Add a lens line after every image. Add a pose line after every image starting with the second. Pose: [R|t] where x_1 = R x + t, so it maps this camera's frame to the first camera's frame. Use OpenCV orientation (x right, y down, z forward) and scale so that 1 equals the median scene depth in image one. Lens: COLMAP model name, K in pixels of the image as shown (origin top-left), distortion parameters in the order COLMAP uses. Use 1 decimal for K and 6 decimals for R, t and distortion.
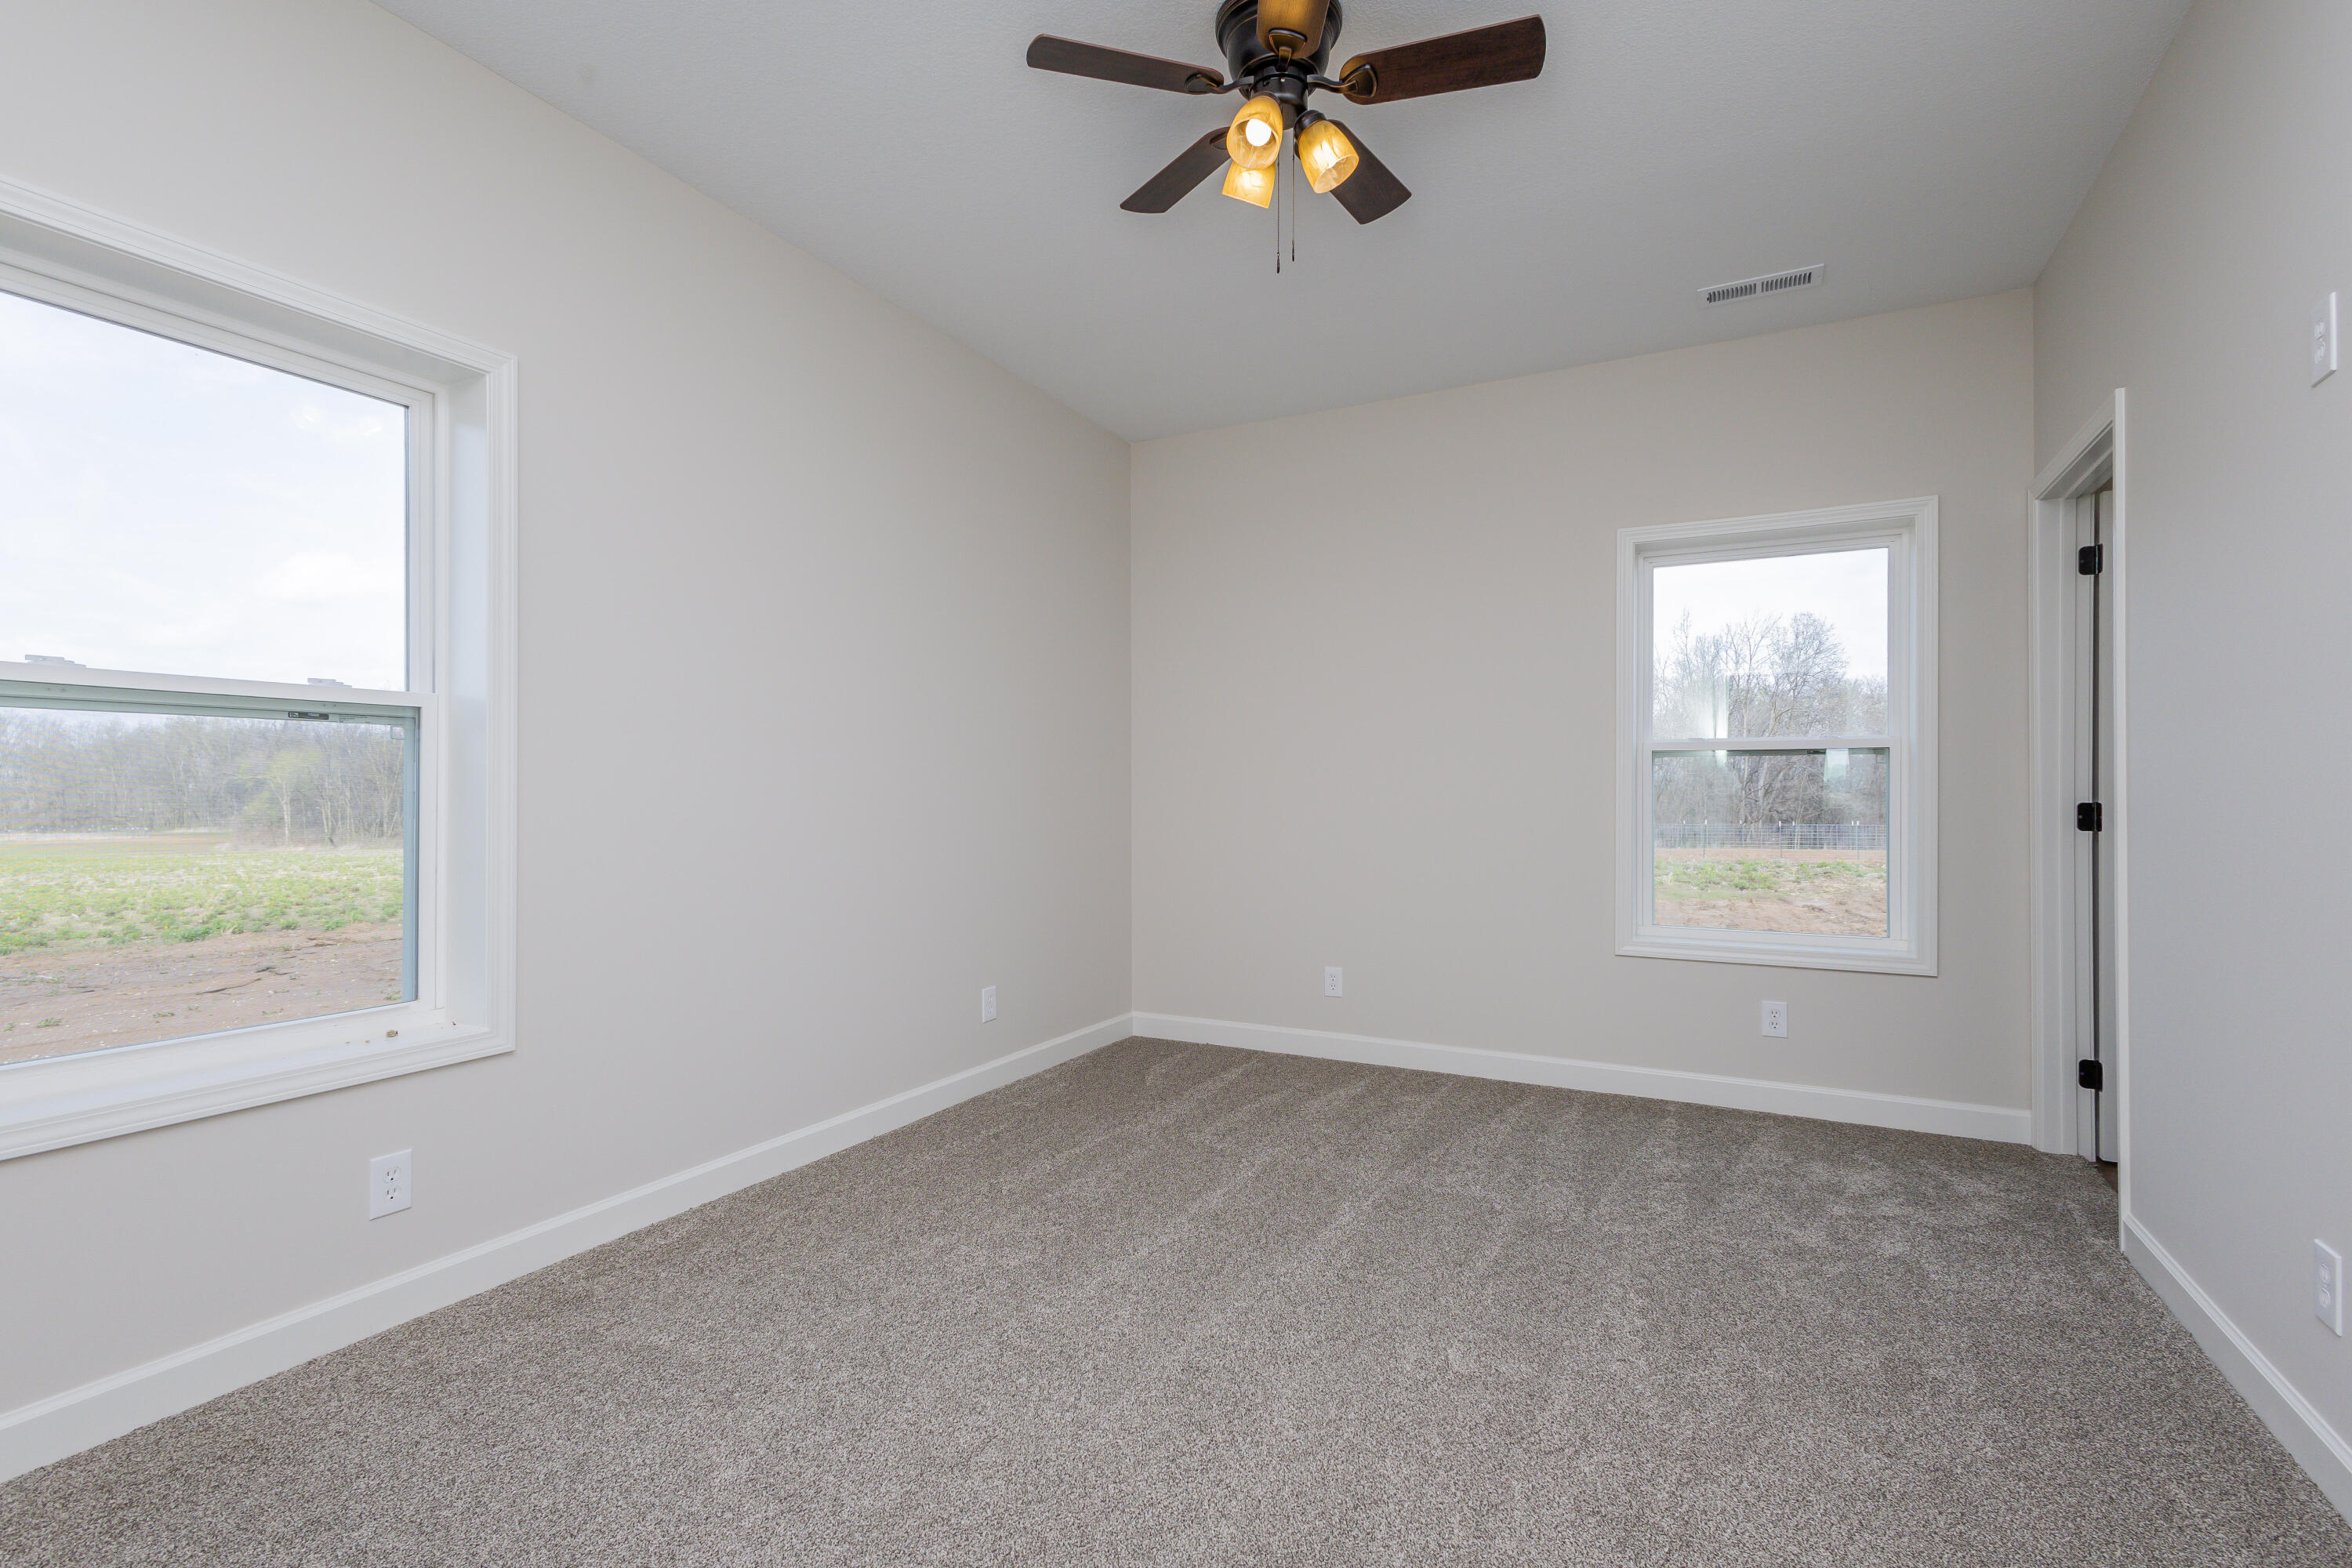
lens RADIAL K [[1138.2, 0, 1155.5], [0, 1138.2, 778.6], [0, 0, 1]] dist [0.000496, -0.001821]
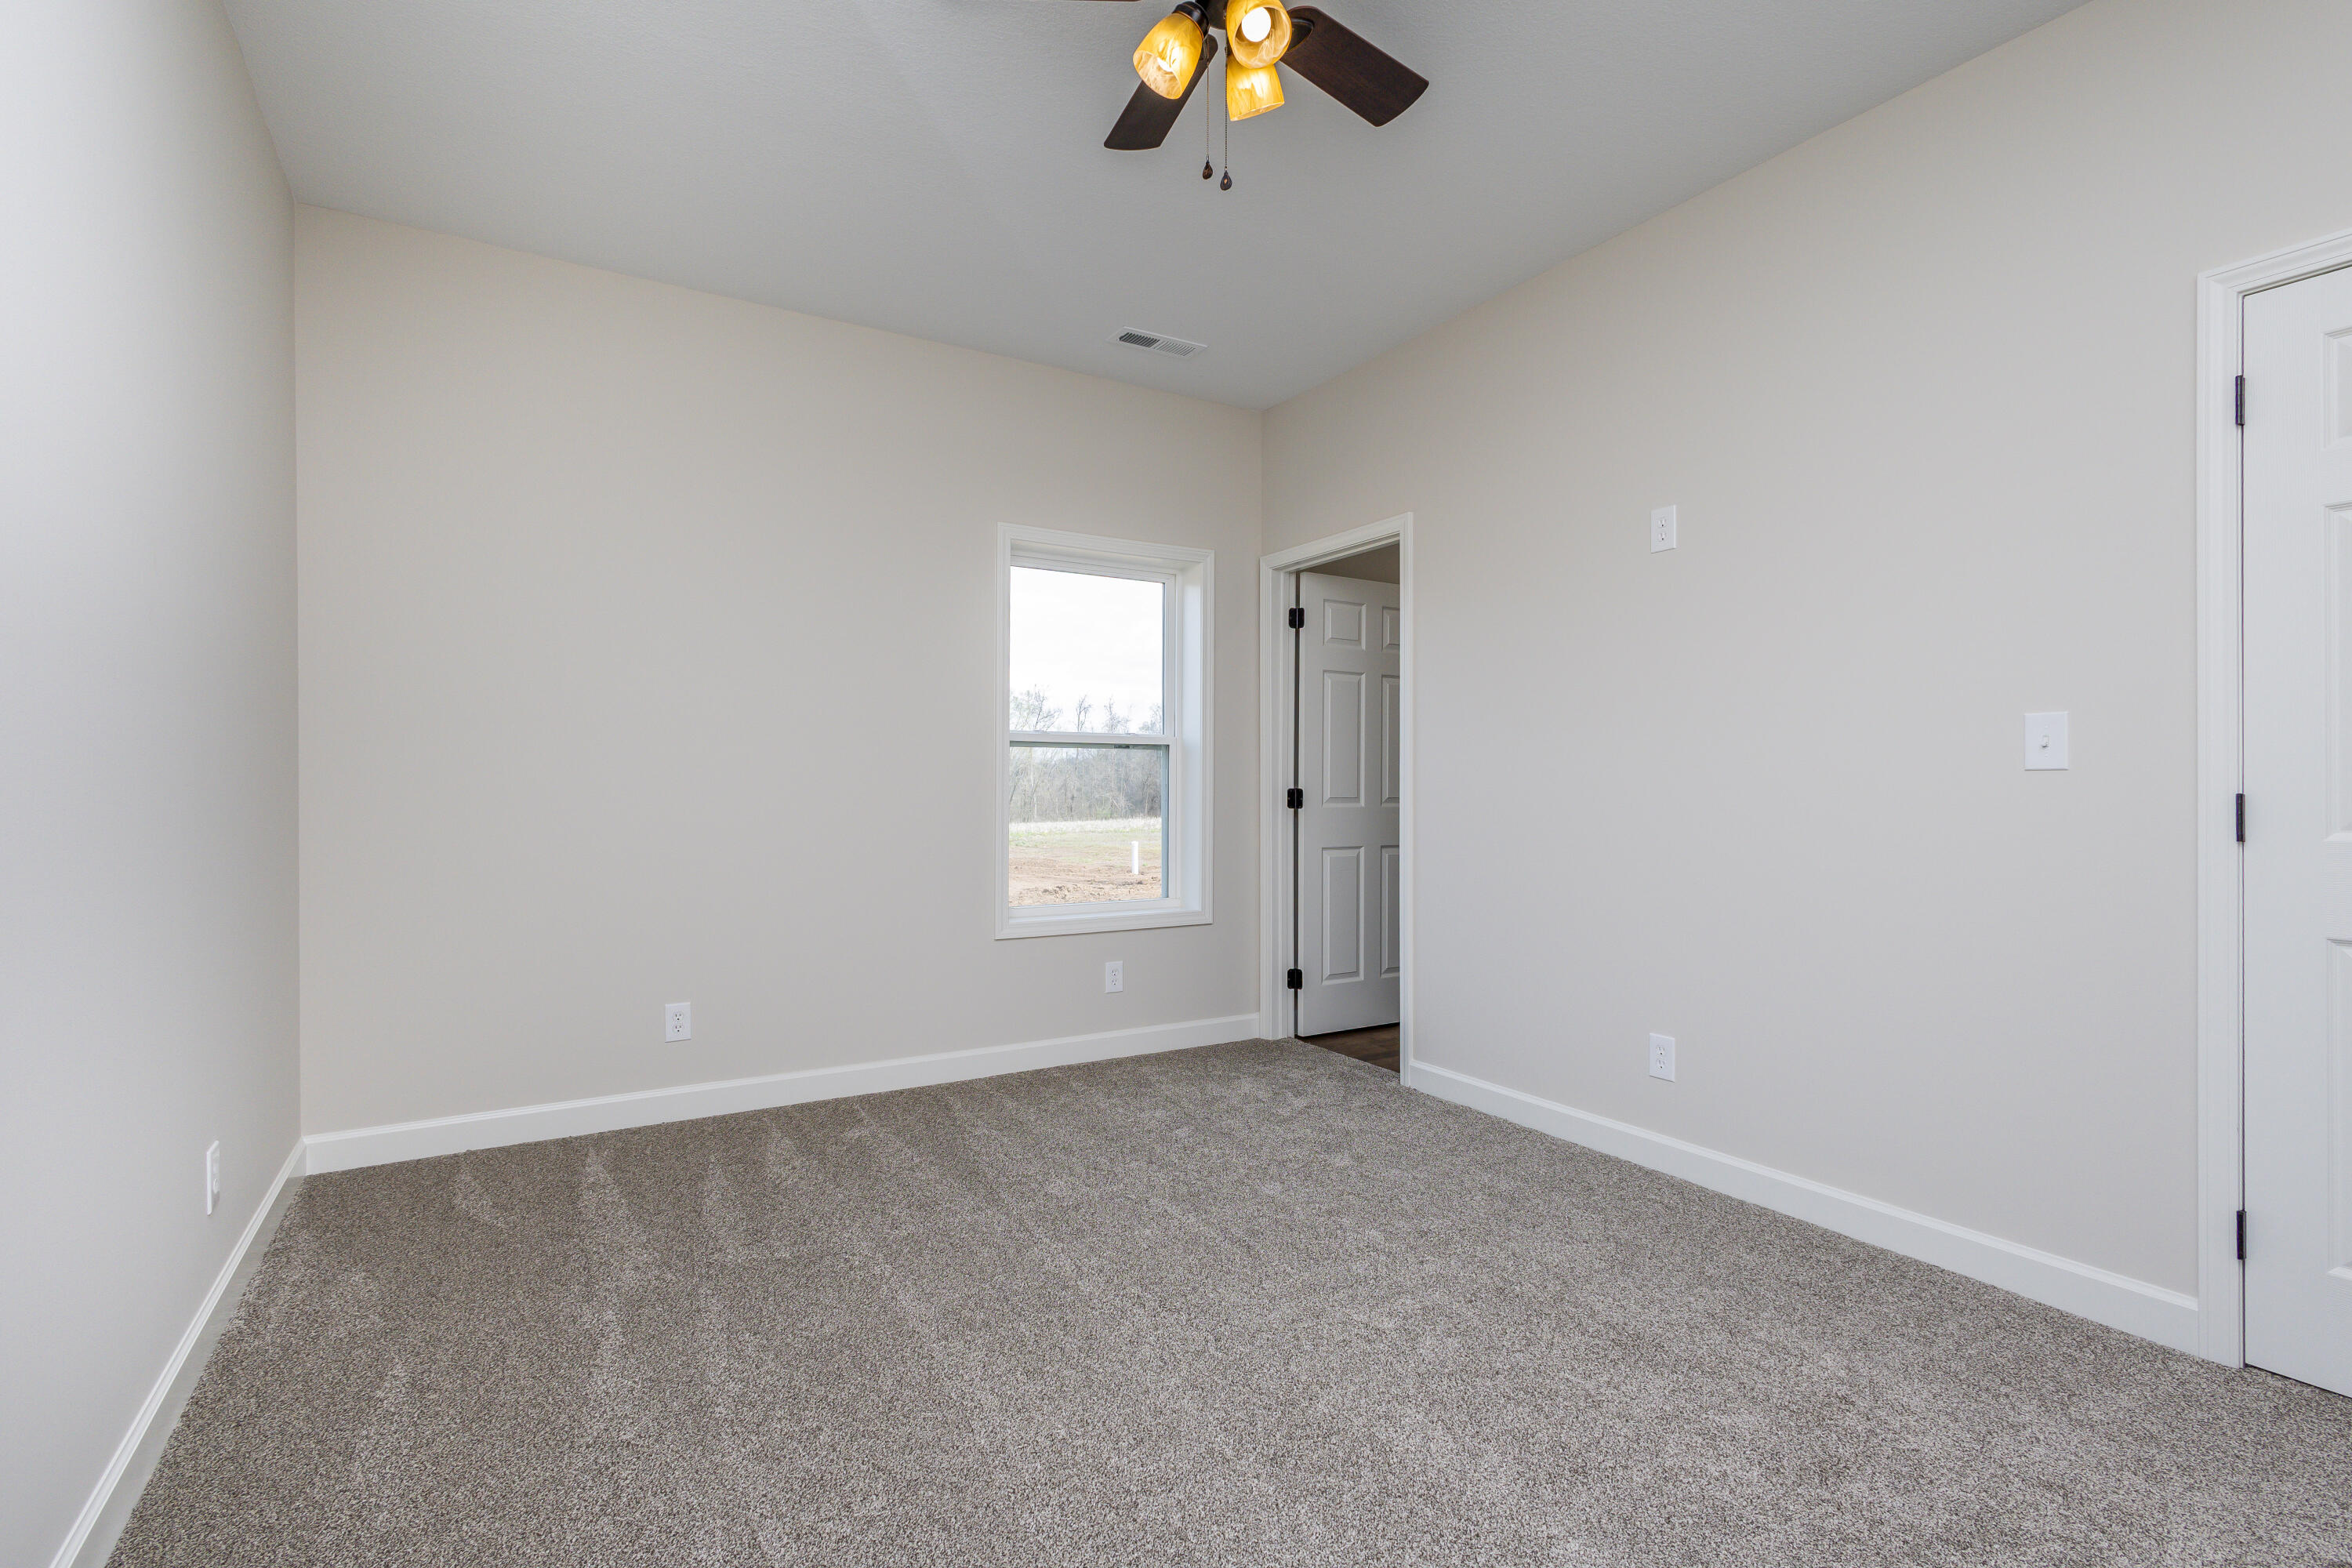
lens RADIAL K [[1138.2, 0, 1163.6], [0, 1138.2, 788.3], [0, 0, 1]] dist [0.000496, -0.001821]
pose [[0.482815, -0.003822, 0.875714, -0.458562], [-0.012174, 0.999865, 0.011075, 0.005874], [-0.875638, -0.016008, 0.482703, 0.411382]]
